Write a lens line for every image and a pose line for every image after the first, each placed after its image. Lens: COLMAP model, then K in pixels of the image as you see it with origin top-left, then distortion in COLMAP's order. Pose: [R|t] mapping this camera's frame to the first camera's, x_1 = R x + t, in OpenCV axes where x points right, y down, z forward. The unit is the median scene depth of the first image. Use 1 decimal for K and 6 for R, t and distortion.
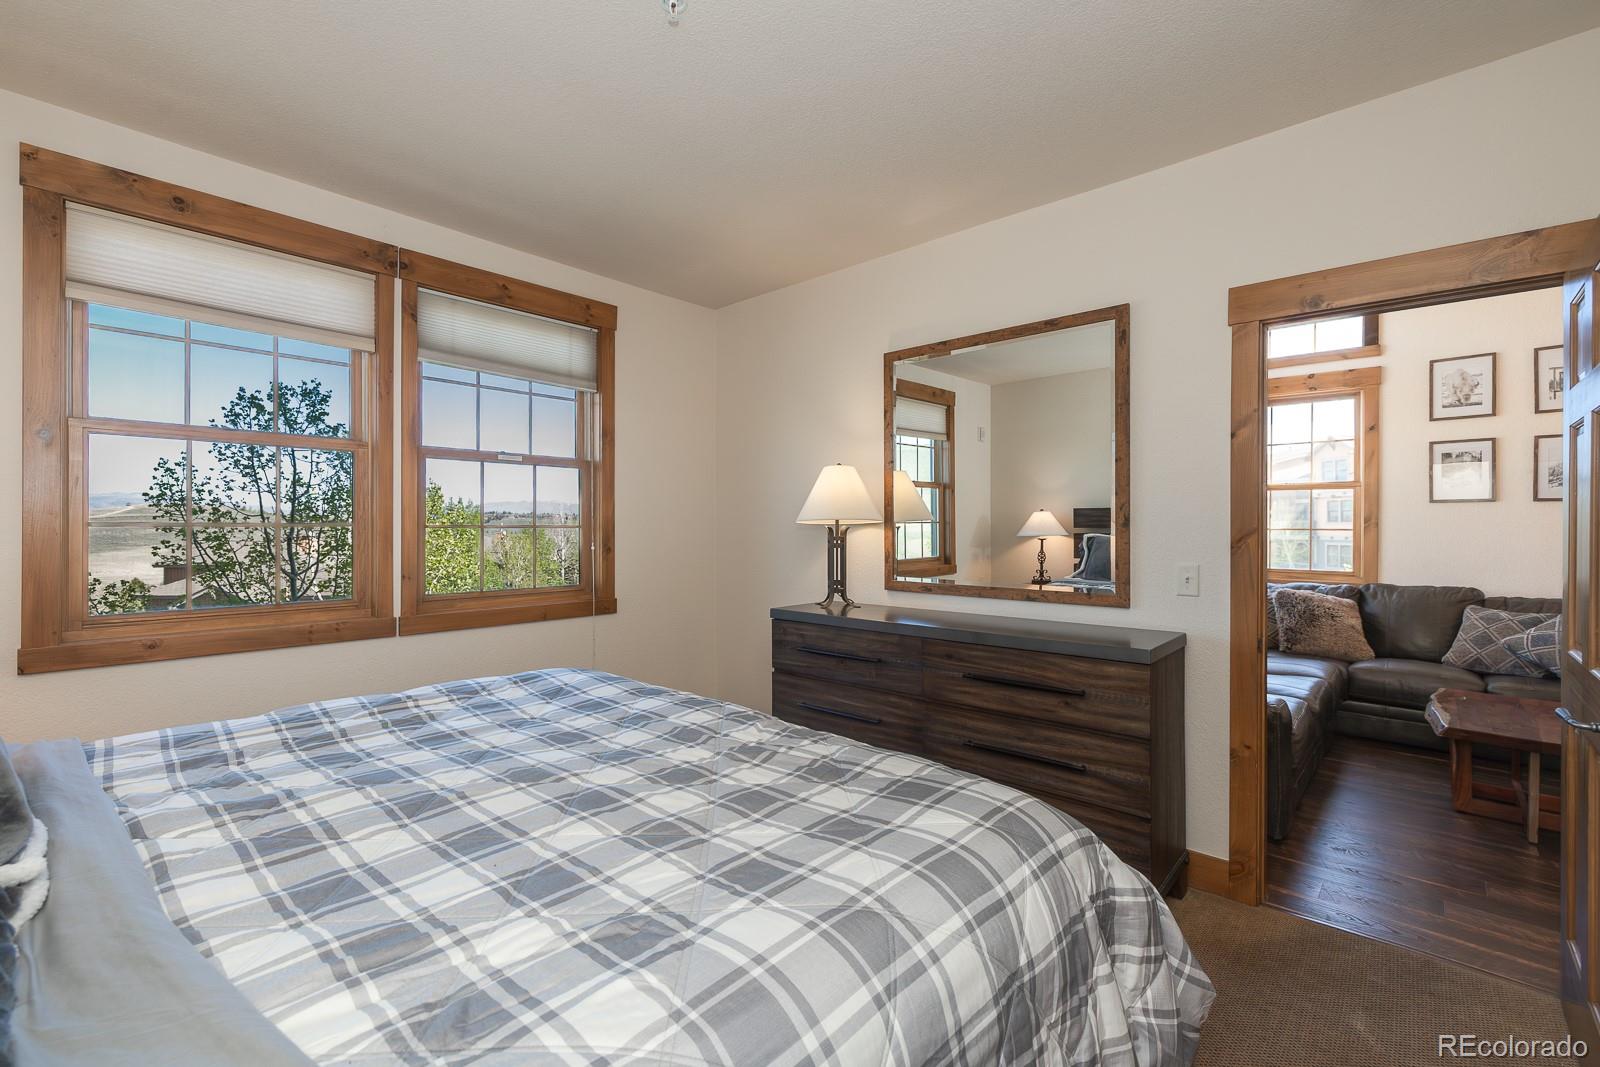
lens RADIAL K [[692.6, 0, 803.8], [0, 692.6, 531.9], [0, 0, 1]] dist [0.001755, 0.000058]
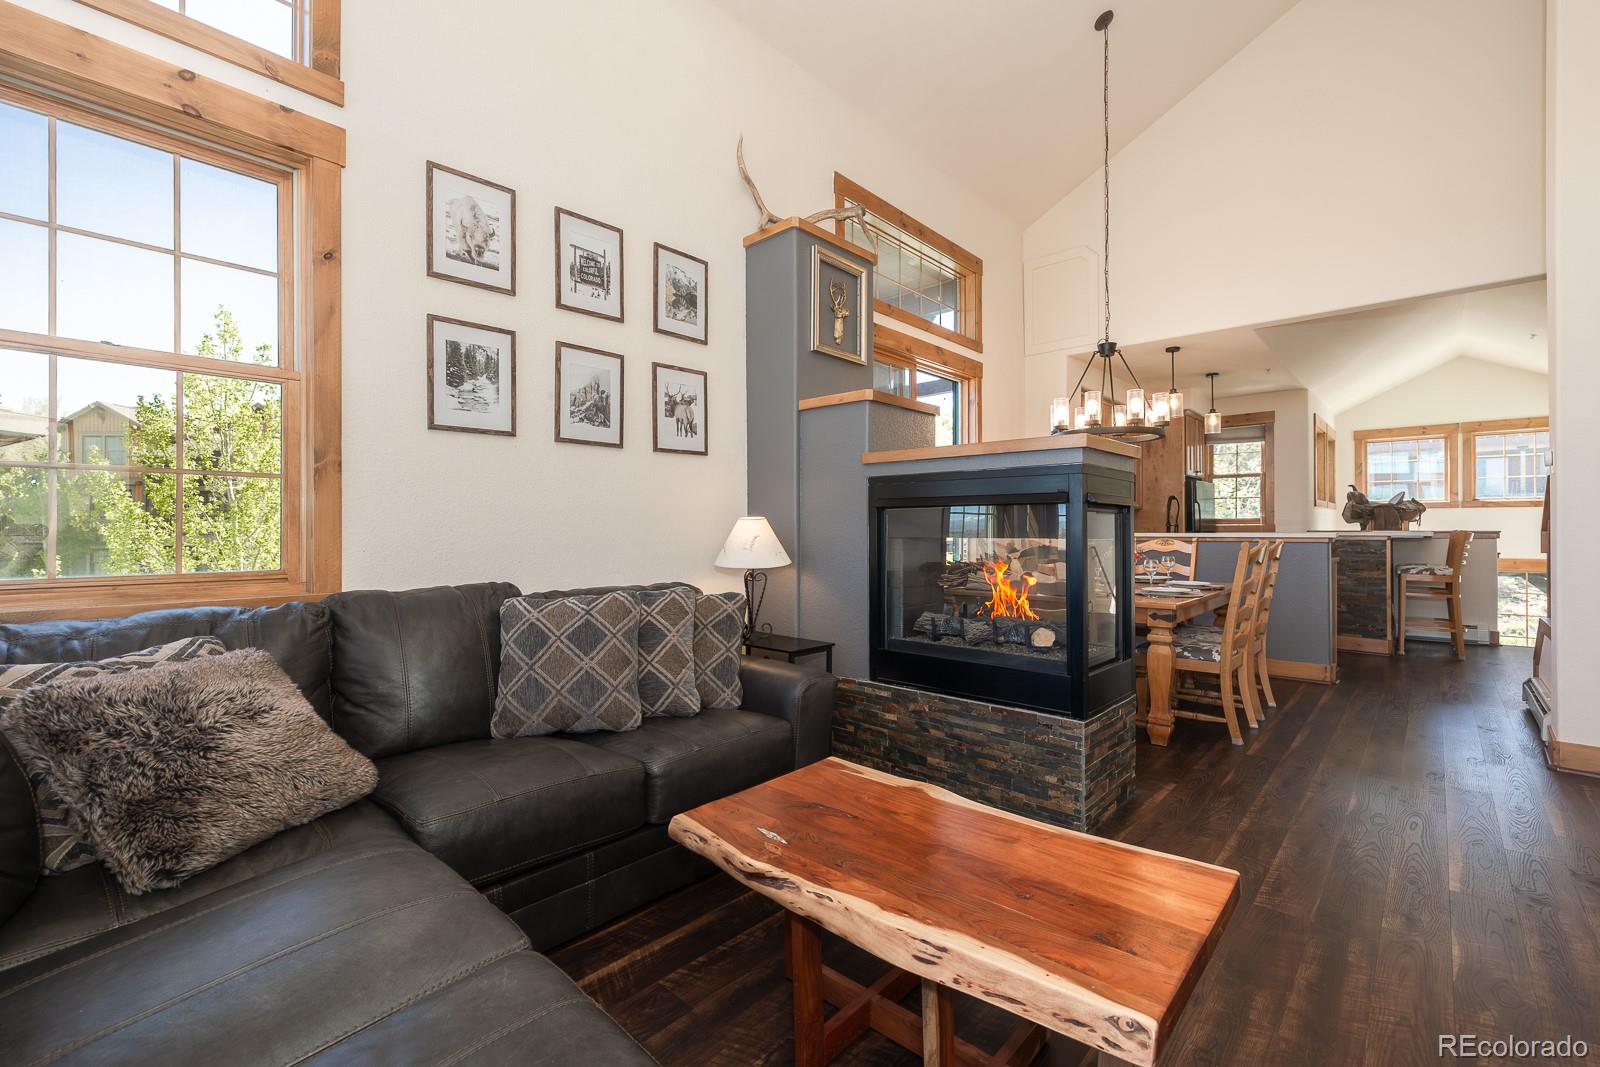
lens RADIAL K [[692.6, 0, 799.4], [0, 692.6, 525.7], [0, 0, 1]] dist [0.001755, 0.000058]
pose [[0.025237, -0.001763, 0.999680, 0.412369], [0.000265, 0.999998, 0.001757, 0.033224], [-0.999681, 0.000221, 0.025237, 0.761345]]
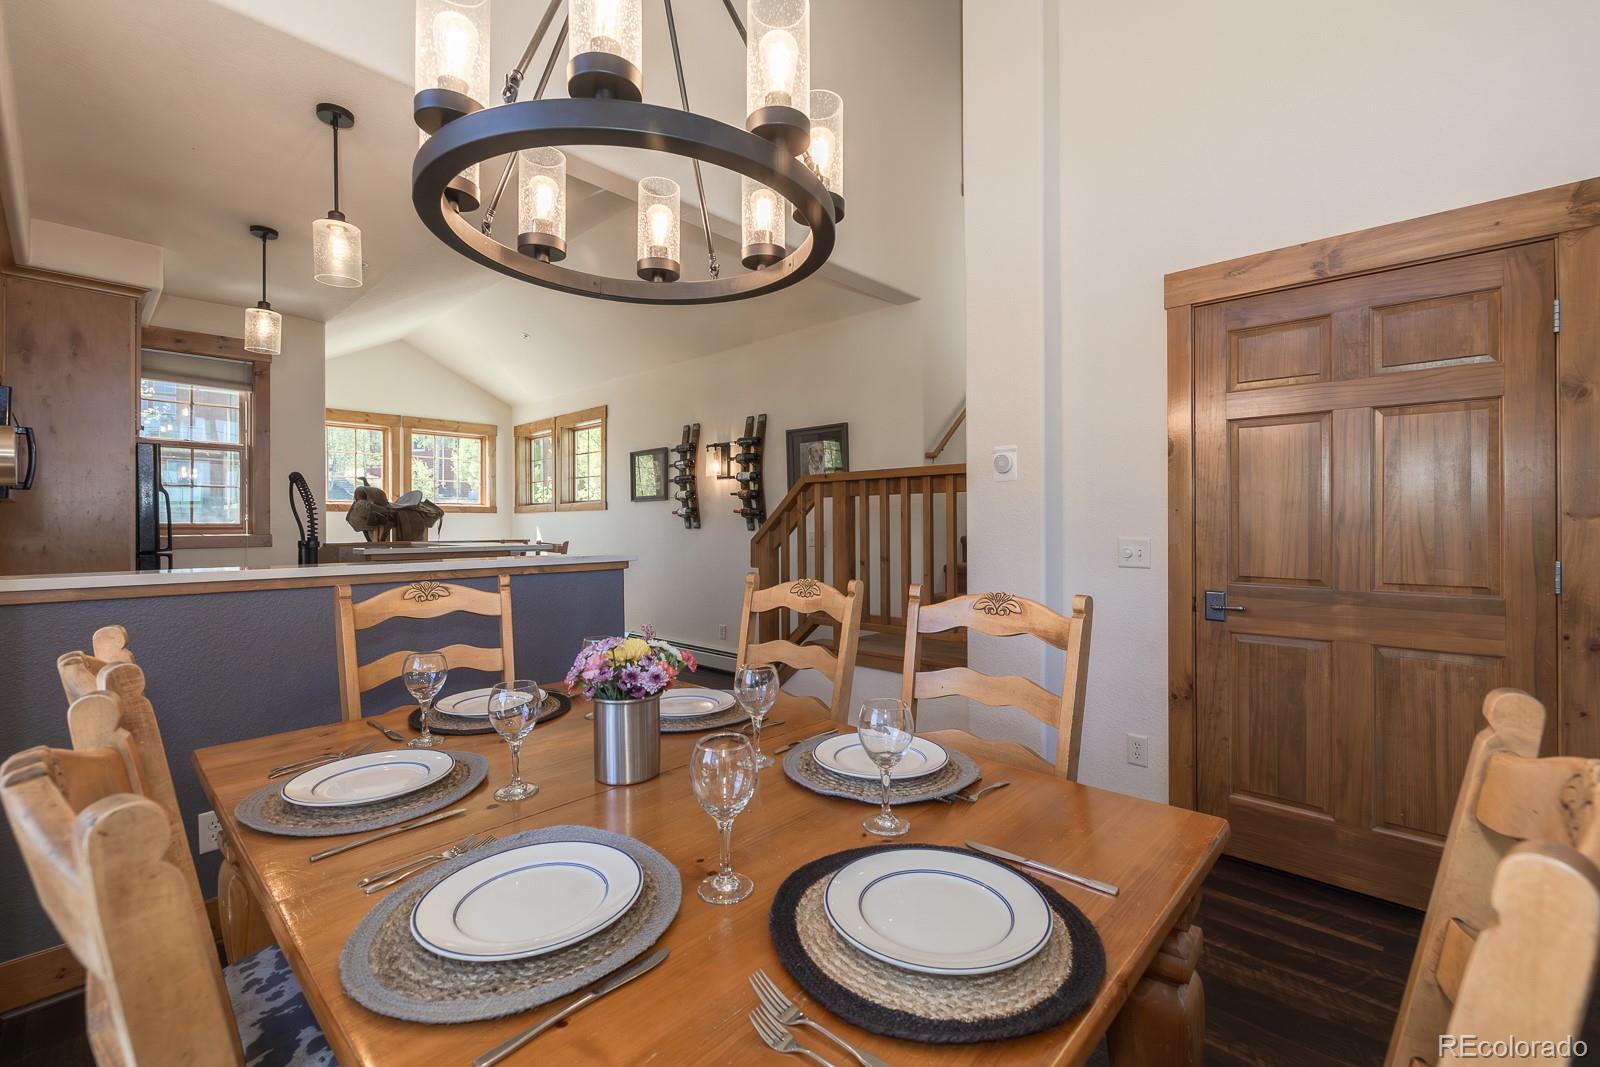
lens RADIAL K [[692.6, 0, 799.9], [0, 692.6, 529.5], [0, 0, 1]] dist [0.001755, 0.000058]
pose [[-0.999038, -0.000432, 0.043852, 1.353034], [-0.000206, 0.999987, 0.005167, 0.020455], [-0.043854, 0.005153, -0.999025, 0.609488]]
